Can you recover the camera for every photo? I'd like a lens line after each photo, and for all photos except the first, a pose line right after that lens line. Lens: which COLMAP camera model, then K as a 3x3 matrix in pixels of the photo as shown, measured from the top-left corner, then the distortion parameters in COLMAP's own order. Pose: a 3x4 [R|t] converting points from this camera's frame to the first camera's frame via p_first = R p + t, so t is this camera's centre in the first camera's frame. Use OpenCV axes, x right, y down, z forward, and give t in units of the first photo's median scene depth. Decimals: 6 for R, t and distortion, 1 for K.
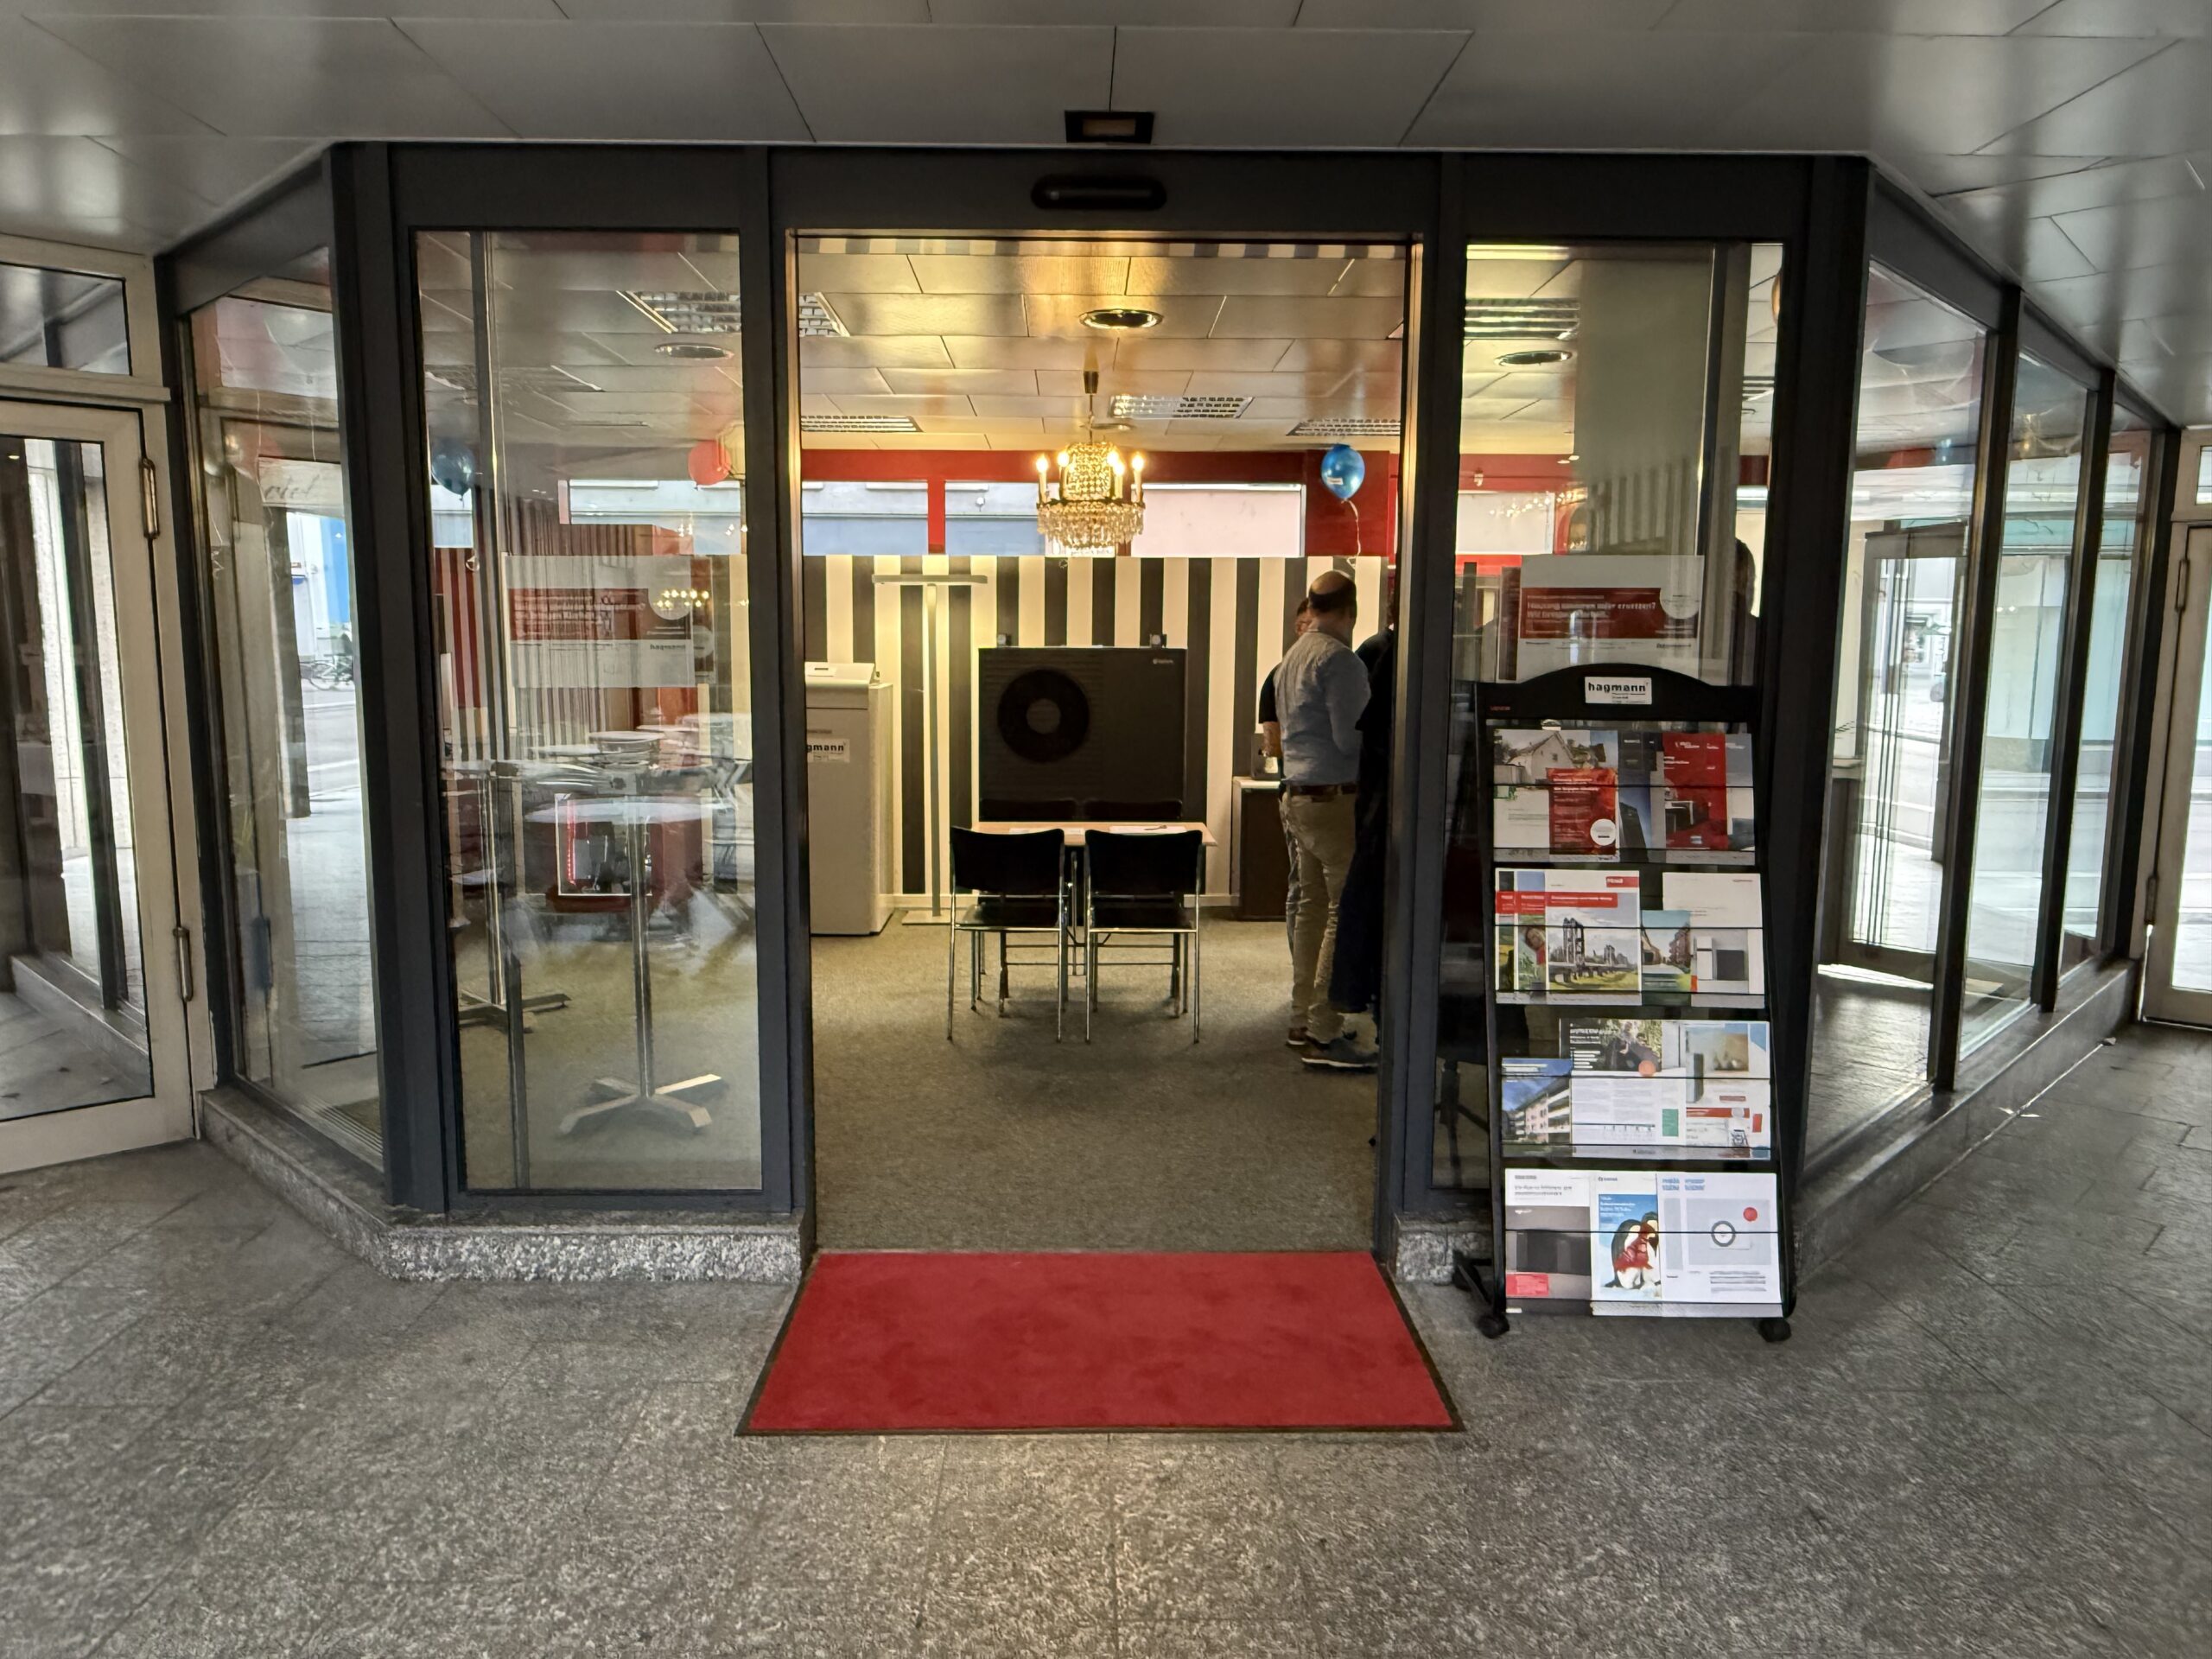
lens RADIAL K [[1448.2, 0, 1106.0], [0, 1448.2, 829.5], [0, 0, 1]] dist [-0.003154, -0.001218]
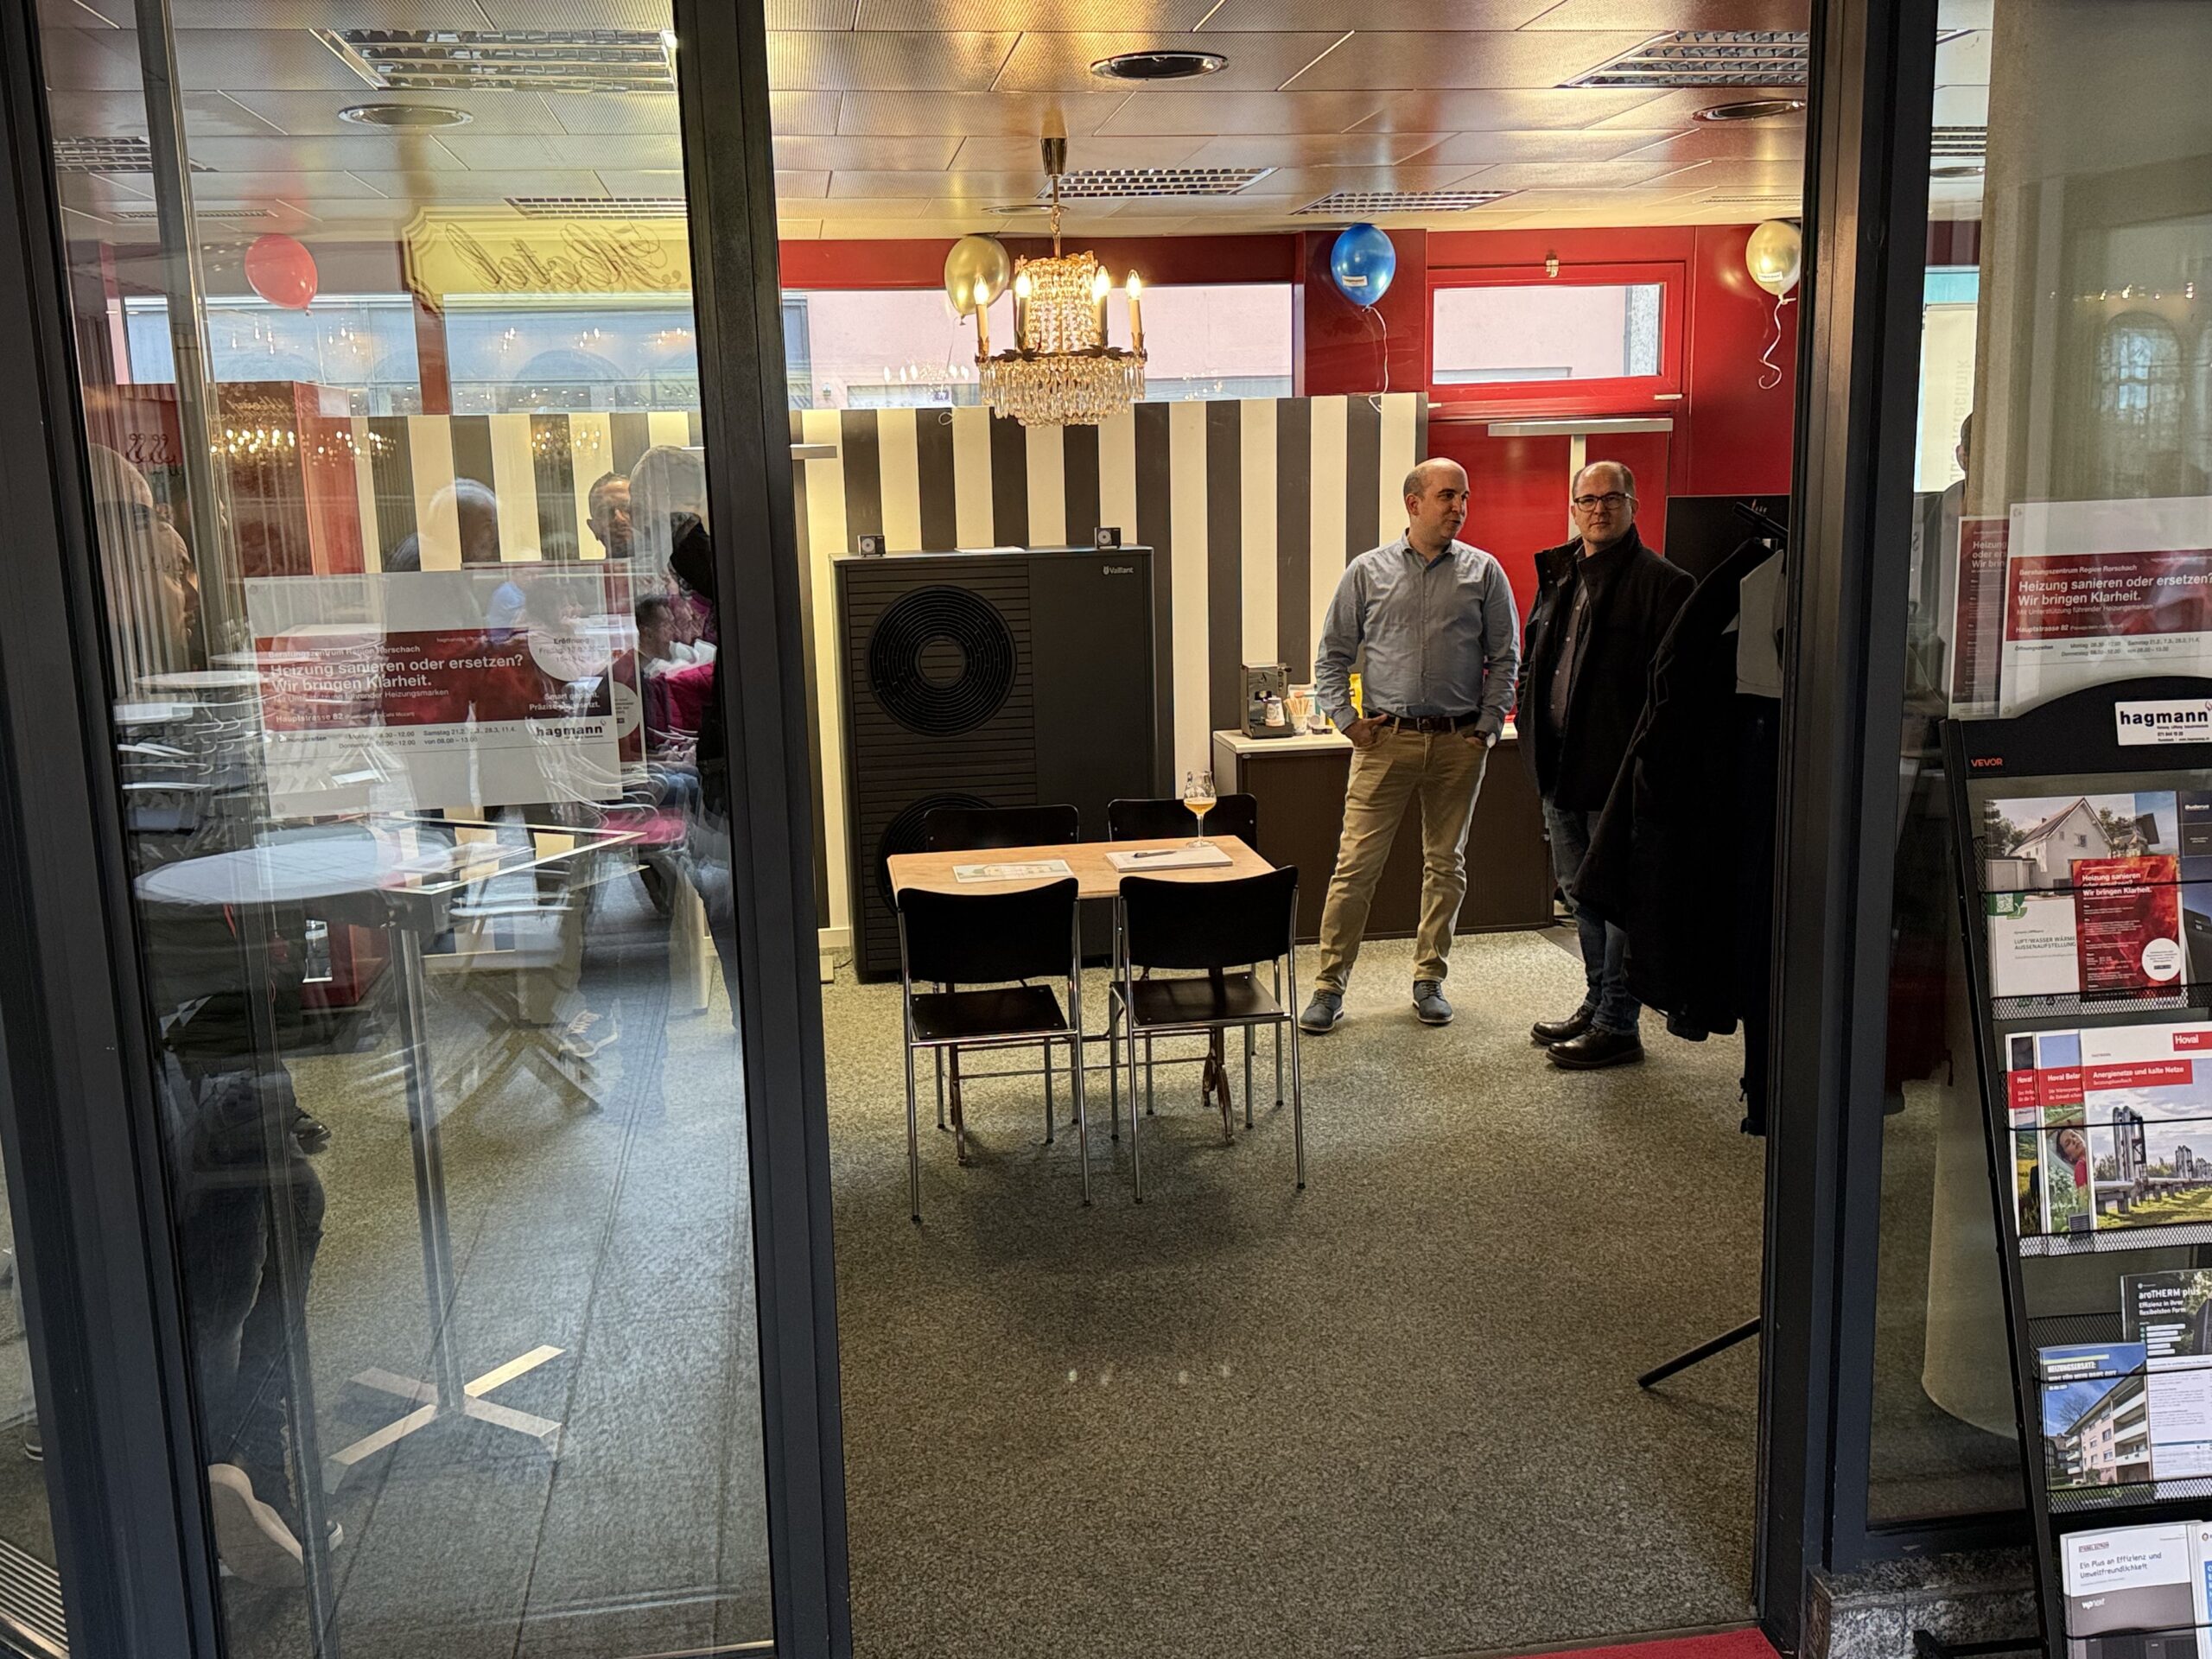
lens RADIAL K [[2005.4, 0, 1106.0], [0, 2005.4, 829.5], [0, 0, 1]] dist [0.129377, -0.243057]
pose [[0.990826, -0.056489, 0.122774, -0.199966], [0.049370, 0.996960, 0.060273, -0.126617], [-0.125806, -0.053659, 0.990603, 0.205869]]
